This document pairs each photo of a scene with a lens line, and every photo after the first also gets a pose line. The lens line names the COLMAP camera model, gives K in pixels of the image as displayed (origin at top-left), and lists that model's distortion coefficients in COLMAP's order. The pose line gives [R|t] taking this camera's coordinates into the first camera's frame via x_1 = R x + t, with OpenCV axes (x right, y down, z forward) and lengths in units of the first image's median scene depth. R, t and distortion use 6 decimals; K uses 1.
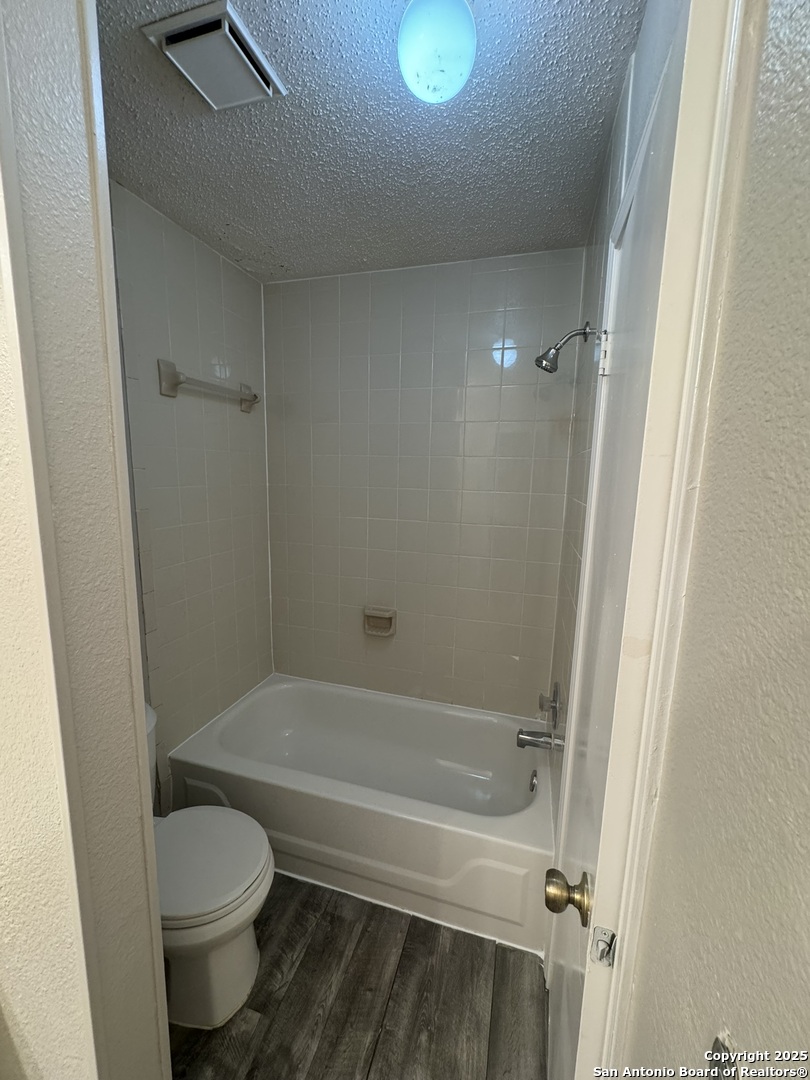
lens RADIAL K [[430.4, 0, 405.0], [0, 430.4, 540.0], [0, 0, 1]] dist [-0.003384, 0.000495]
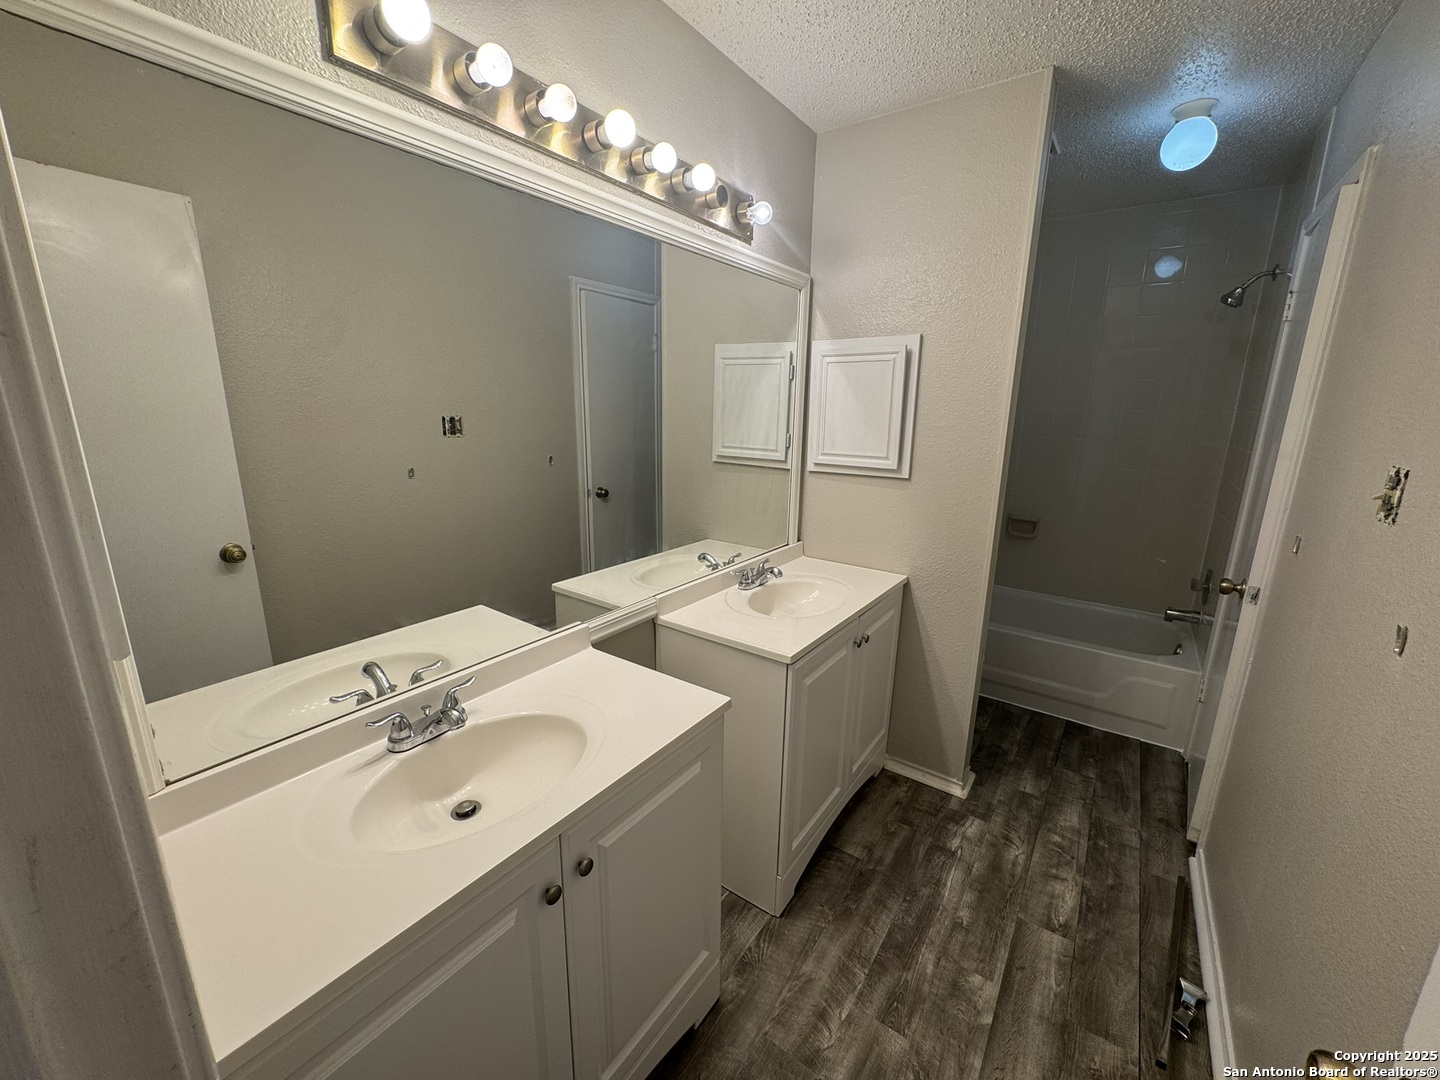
lens RADIAL K [[578.2, 0, 720.0], [0, 578.2, 540.0], [0, 0, 1]] dist [0.000315, 0.000489]
pose [[0.945117, 0.064155, -0.320372, -0.503356], [-0.041259, 0.996118, 0.077756, 0.213887], [0.324117, -0.060270, 0.944095, -1.130363]]
